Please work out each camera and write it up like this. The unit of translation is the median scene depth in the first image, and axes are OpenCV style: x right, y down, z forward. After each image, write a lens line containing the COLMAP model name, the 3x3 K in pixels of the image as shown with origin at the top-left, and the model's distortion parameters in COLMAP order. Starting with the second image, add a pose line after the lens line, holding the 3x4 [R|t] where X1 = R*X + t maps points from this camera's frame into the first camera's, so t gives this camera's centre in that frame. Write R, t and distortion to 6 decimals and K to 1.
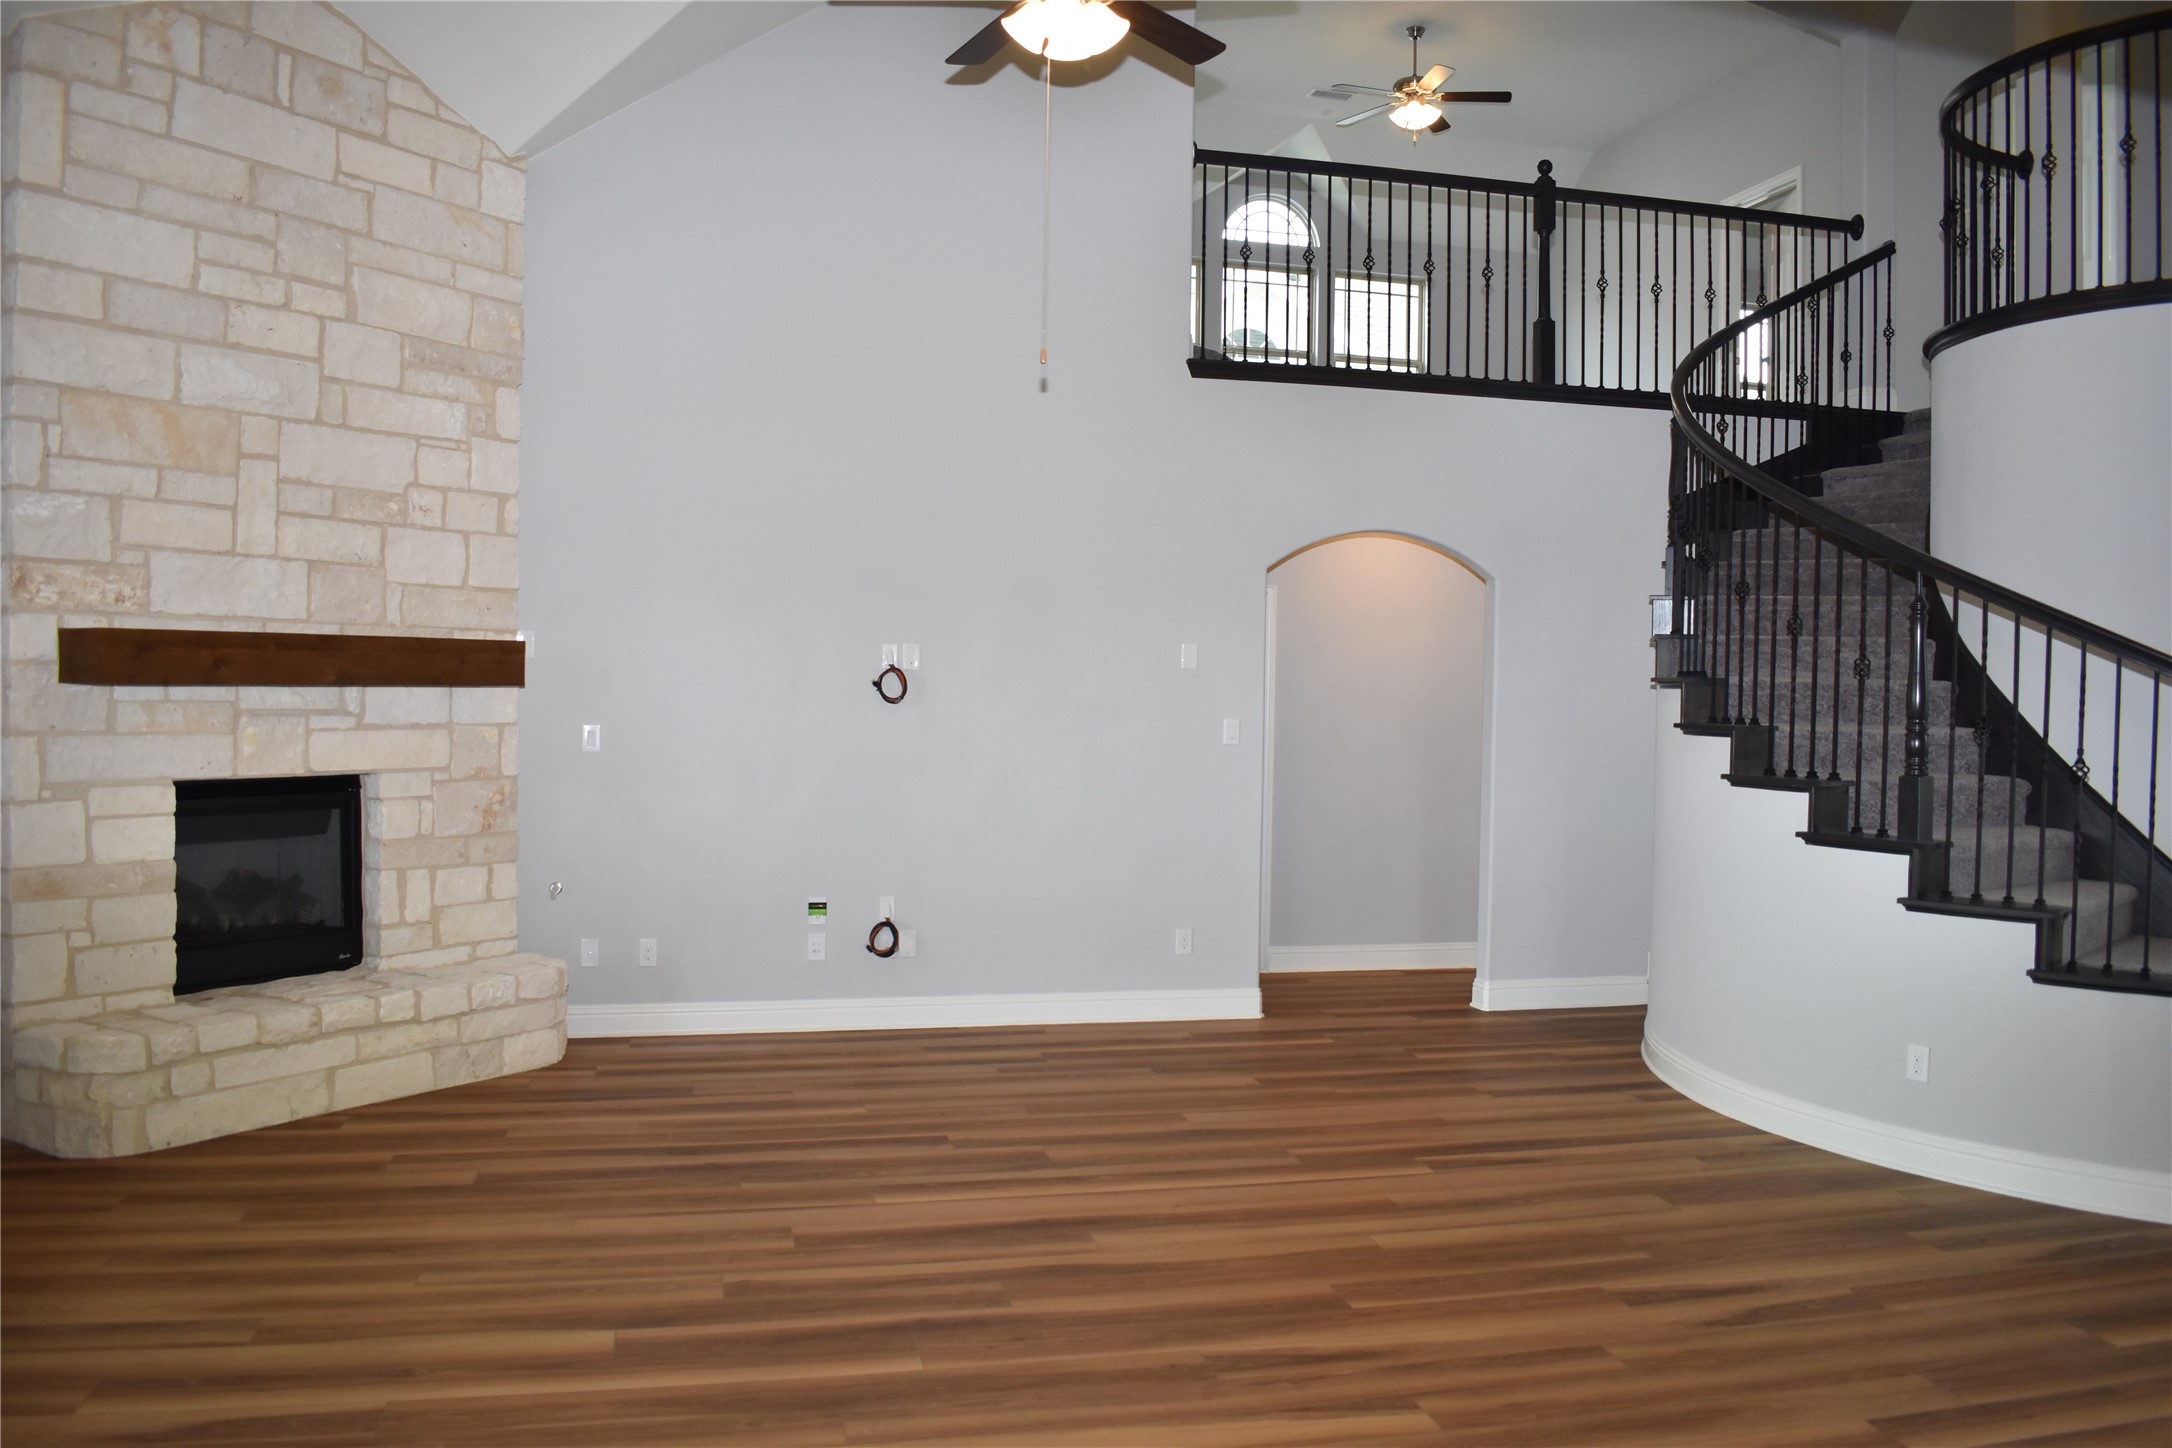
lens RADIAL K [[1708.1, 0, 1099.9], [0, 1708.1, 722.6], [0, 0, 1]] dist [-0.096477, 0.017316]
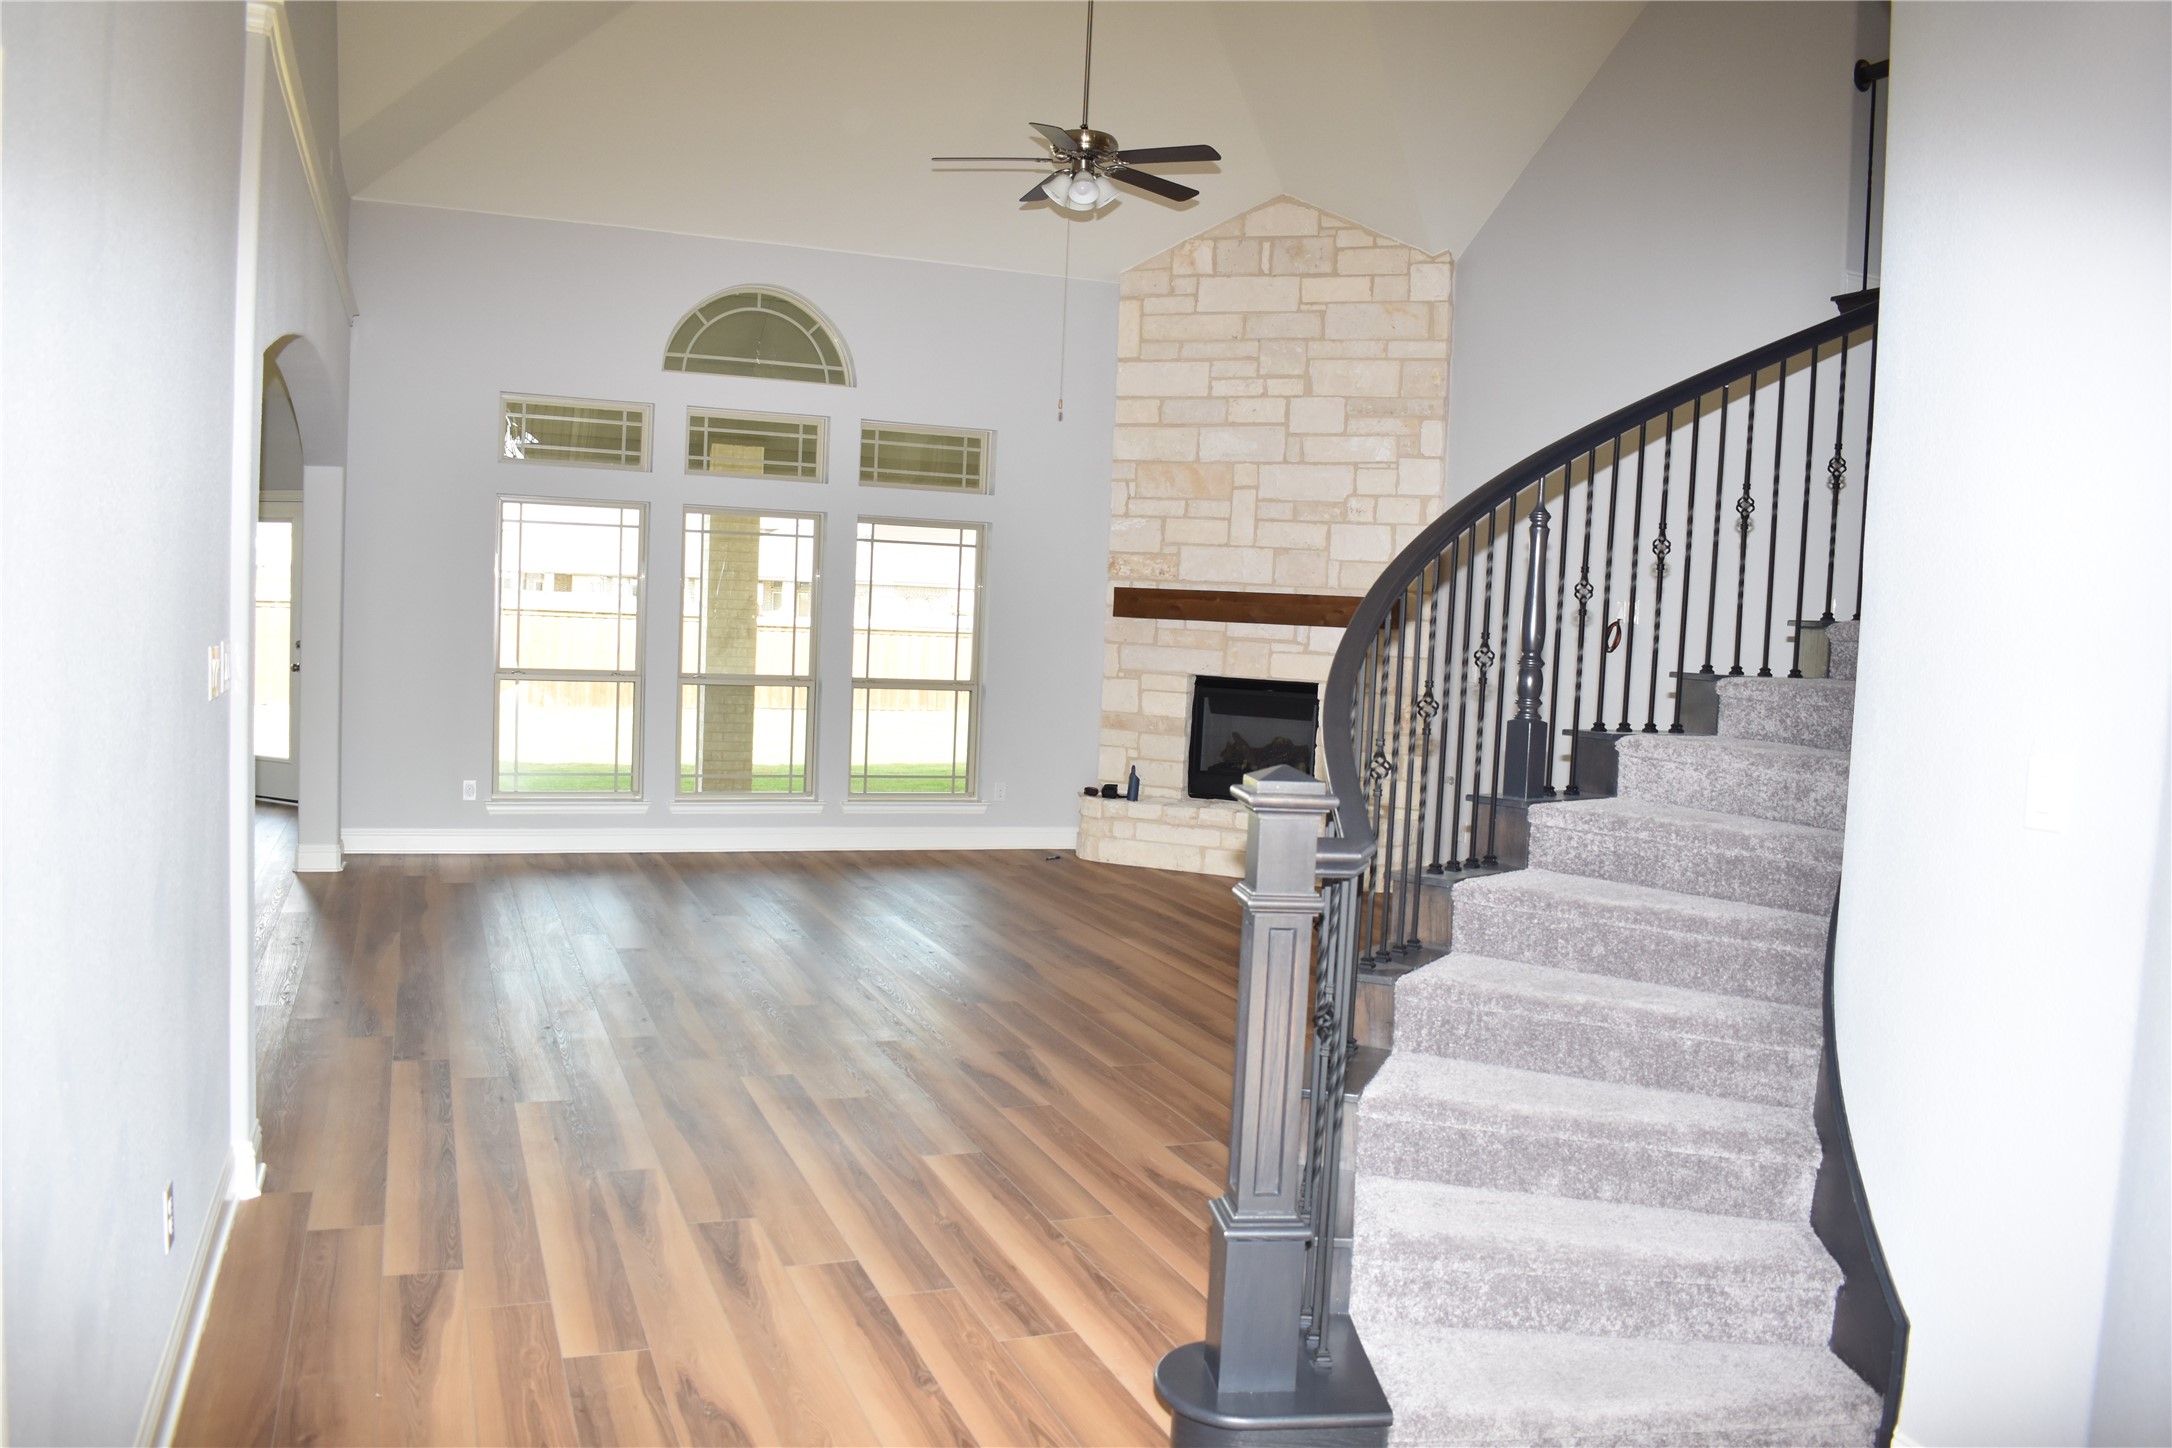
lens RADIAL K [[1708.1, 0, 1078.9], [0, 1708.1, 730.9], [0, 0, 1]] dist [-0.096477, 0.017316]
pose [[0.134300, 0.061379, -0.989038, 1.190670], [-0.066833, 0.996368, 0.052759, 0.006354], [0.988684, 0.059014, 0.137915, 0.607662]]
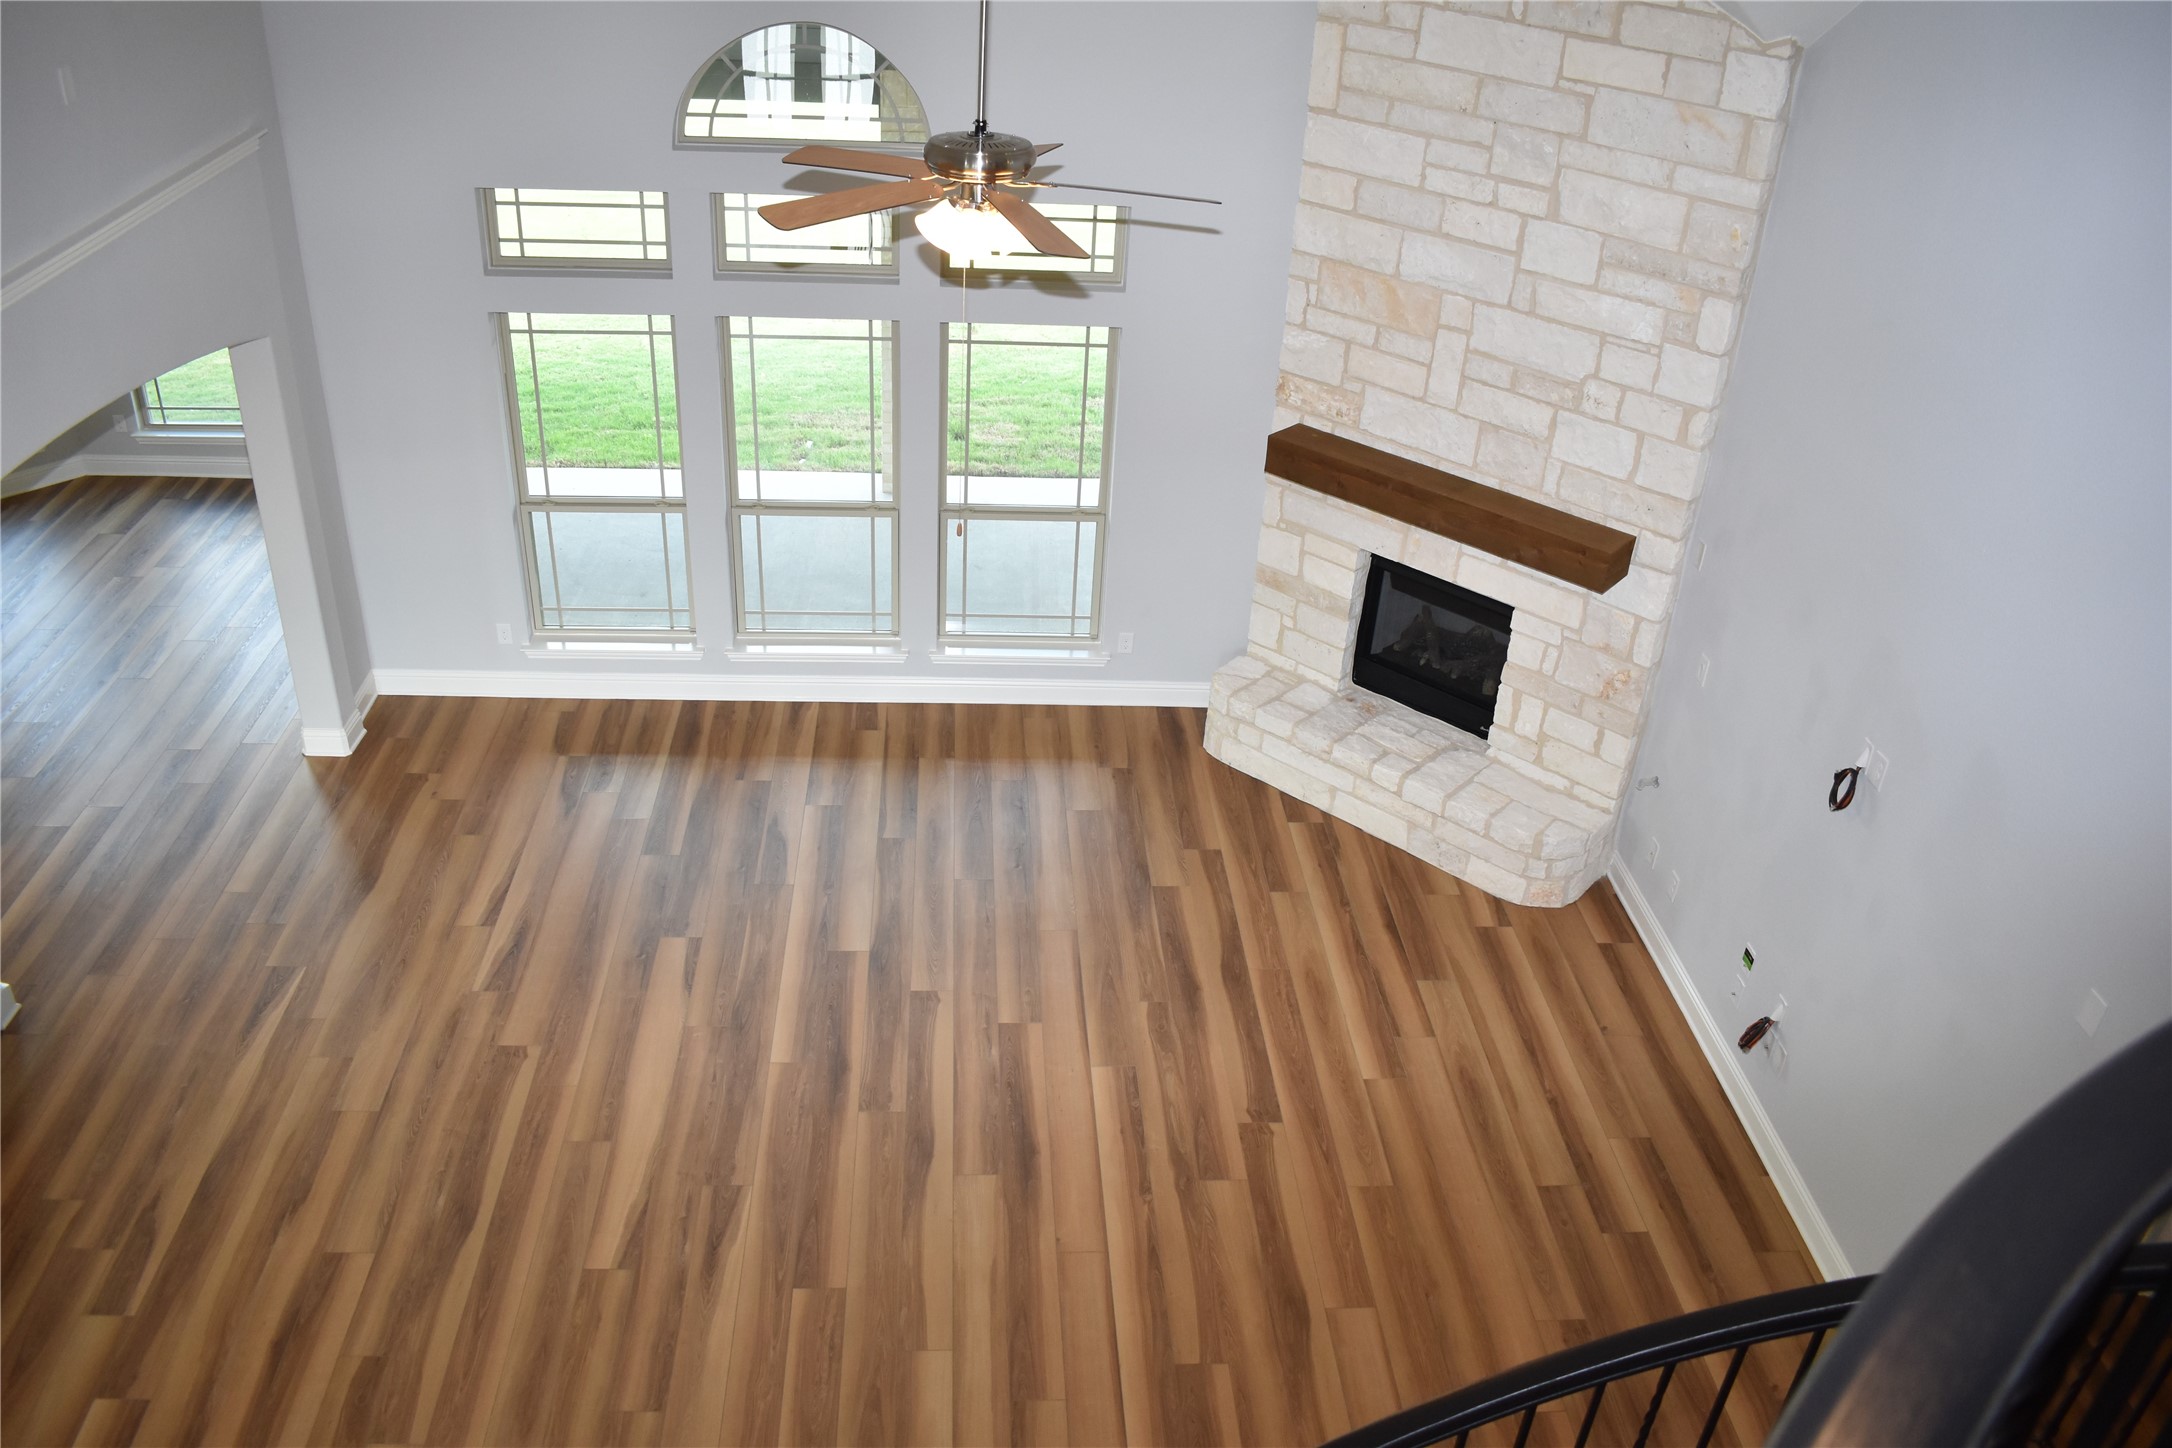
lens RADIAL K [[1708.1, 0, 1069.1], [0, 1708.1, 723.3], [0, 0, 1]] dist [-0.096477, 0.017316]
pose [[-0.181055, 0.477365, -0.859850, 0.727296], [-0.076069, 0.864883, 0.496177, -0.496186], [0.980527, 0.155243, -0.120278, 0.915520]]
